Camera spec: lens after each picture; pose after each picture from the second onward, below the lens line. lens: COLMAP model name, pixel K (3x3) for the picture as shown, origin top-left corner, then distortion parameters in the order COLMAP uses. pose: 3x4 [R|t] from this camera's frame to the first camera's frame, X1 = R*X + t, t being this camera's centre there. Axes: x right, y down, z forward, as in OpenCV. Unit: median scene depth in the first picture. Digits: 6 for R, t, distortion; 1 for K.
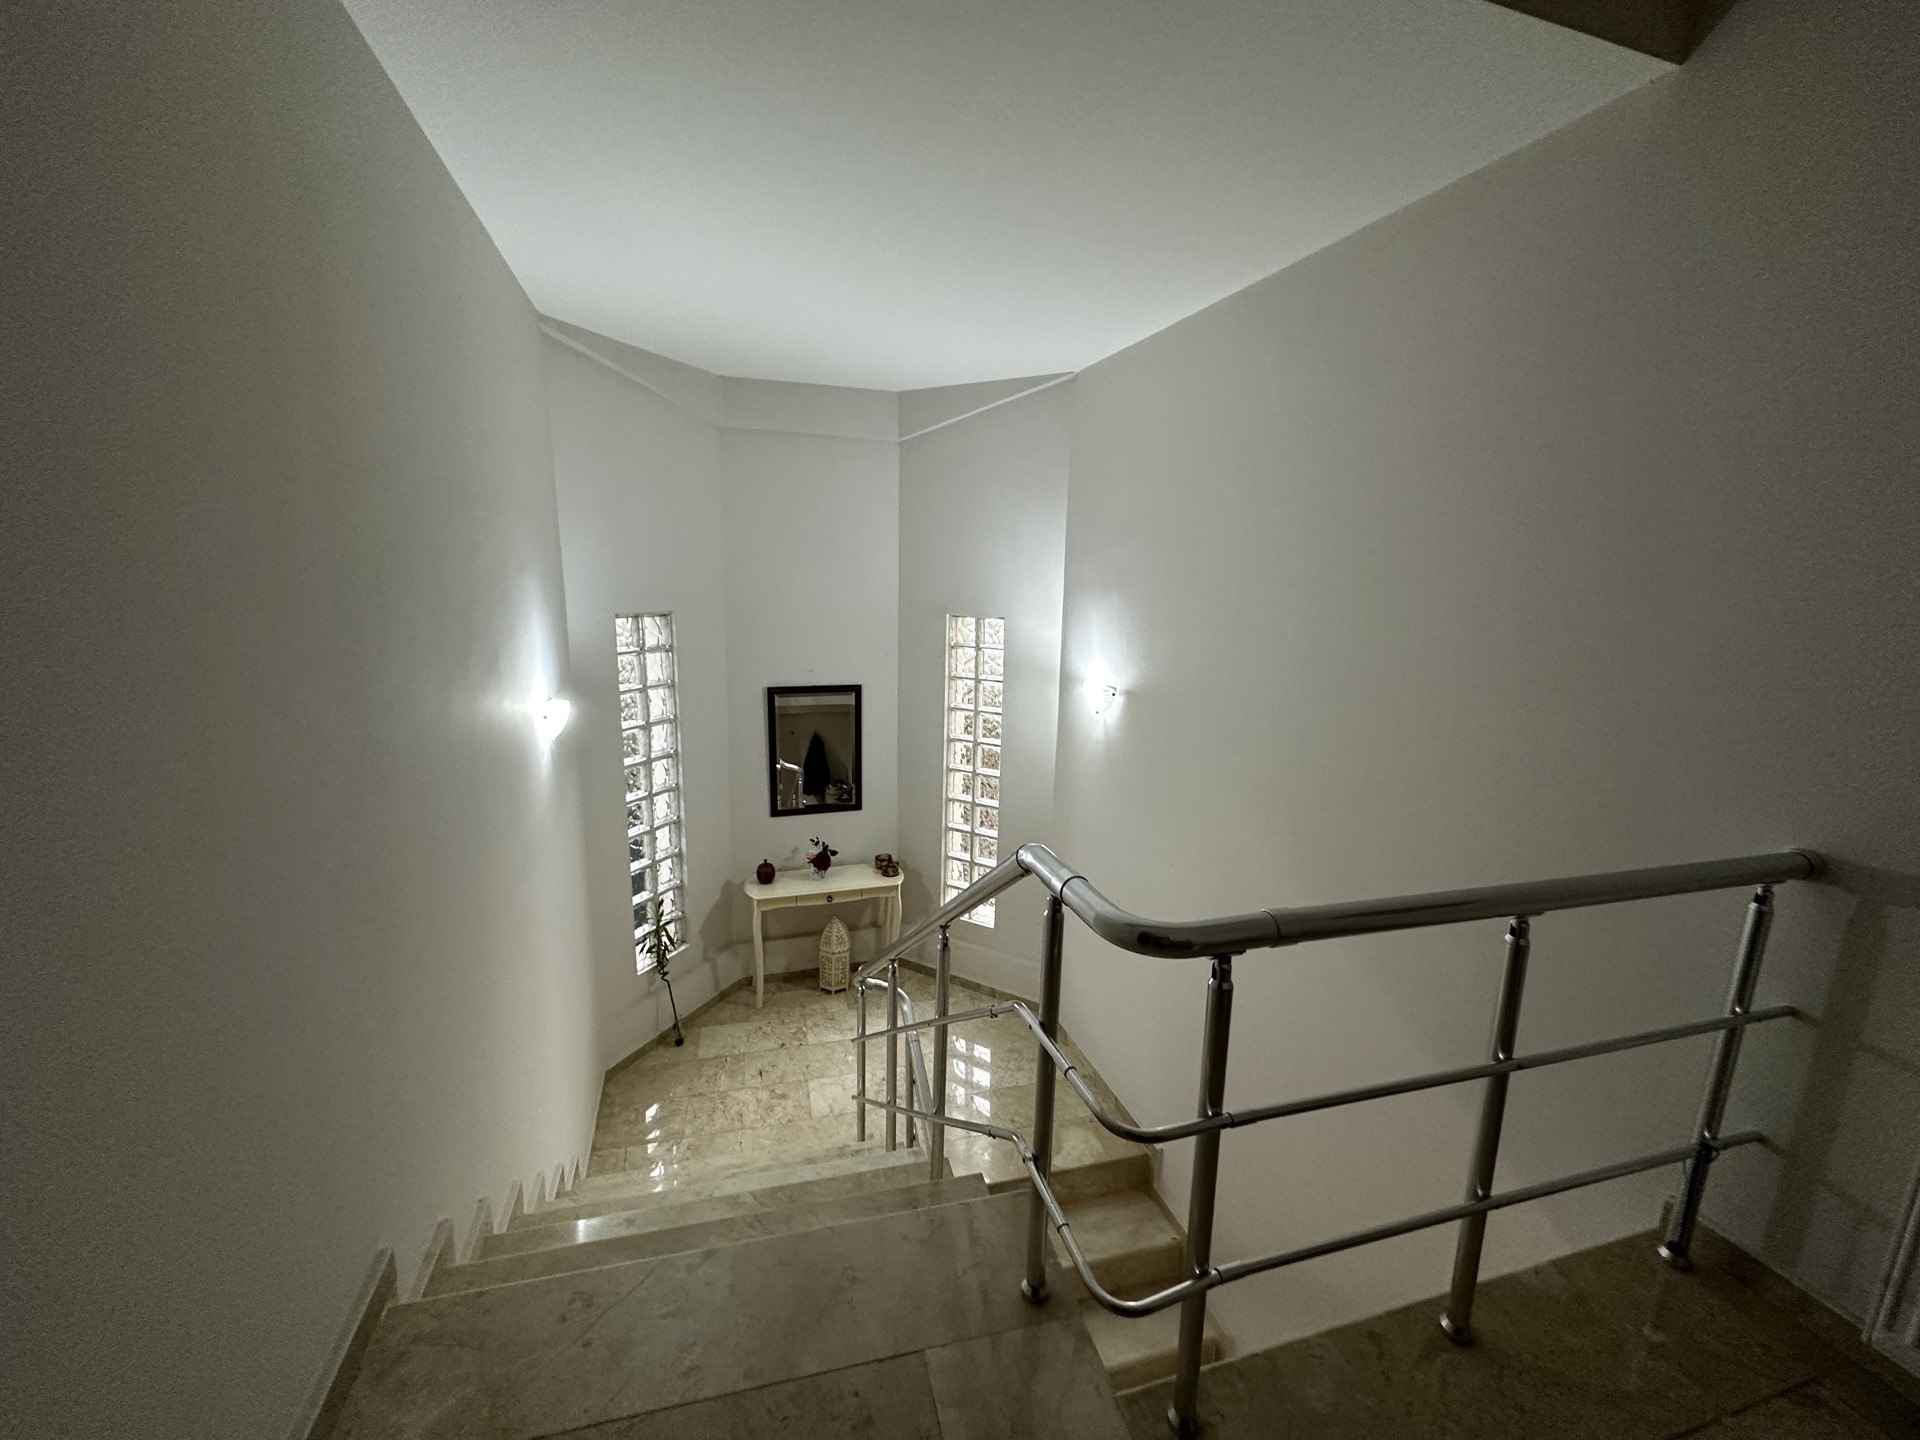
lens RADIAL K [[759.0, 0, 960.0], [0, 759.0, 720.0], [0, 0, 1]] dist [-0.000687, -0.000014]
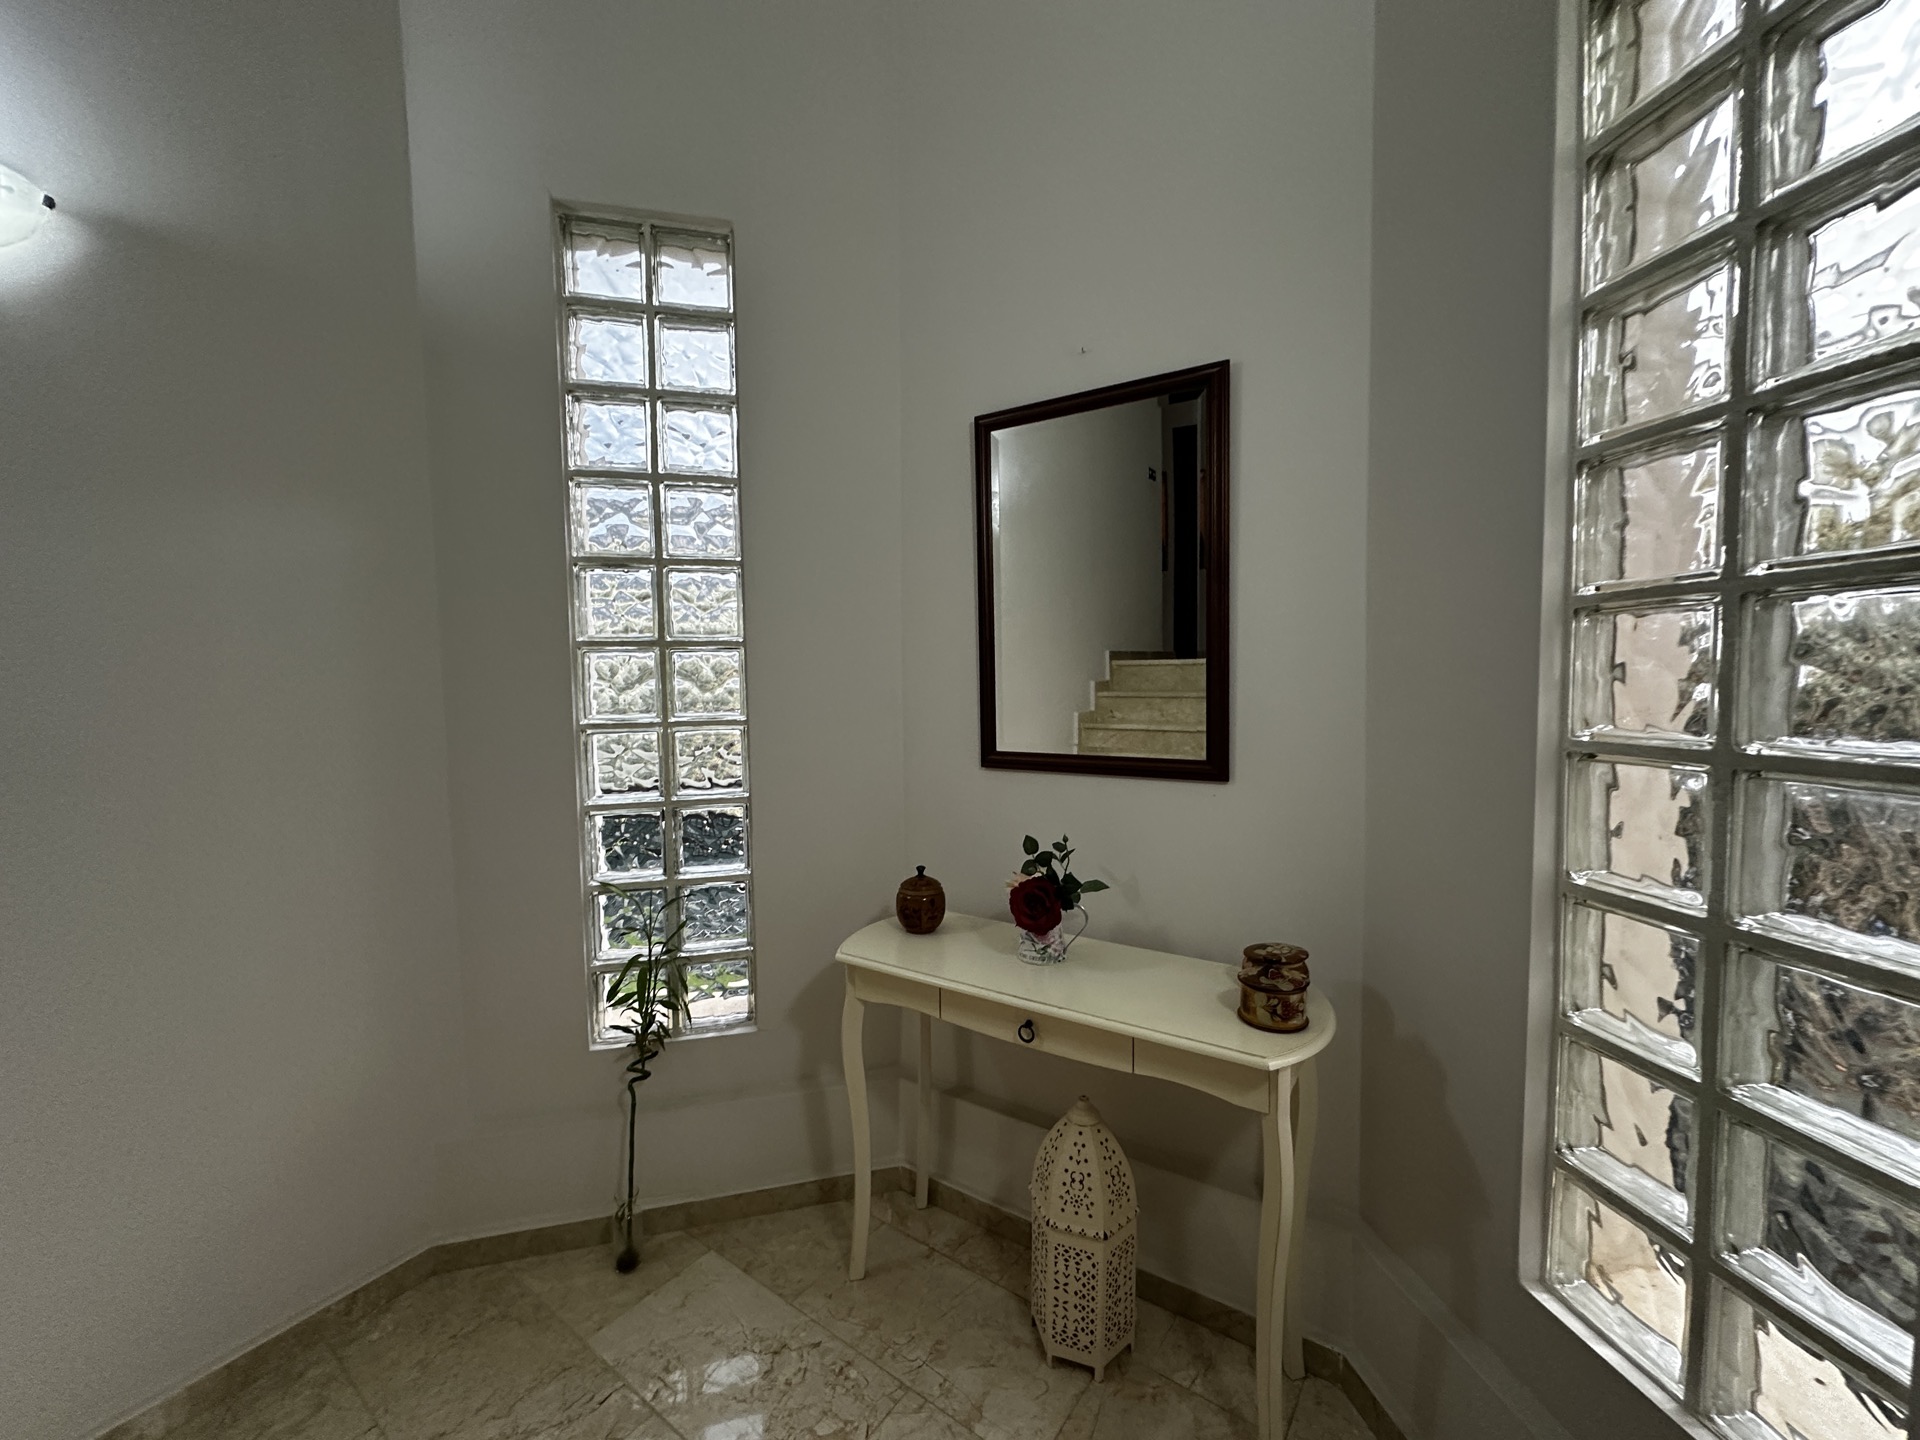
lens RADIAL K [[759.0, 0, 960.0], [0, 759.0, 720.0], [0, 0, 1]] dist [-0.000687, -0.000014]
pose [[0.631578, 0.006108, -0.775289, 0.042415], [-0.130368, 0.986568, -0.098430, 0.143599], [0.764273, 0.163239, 0.623890, 0.752964]]
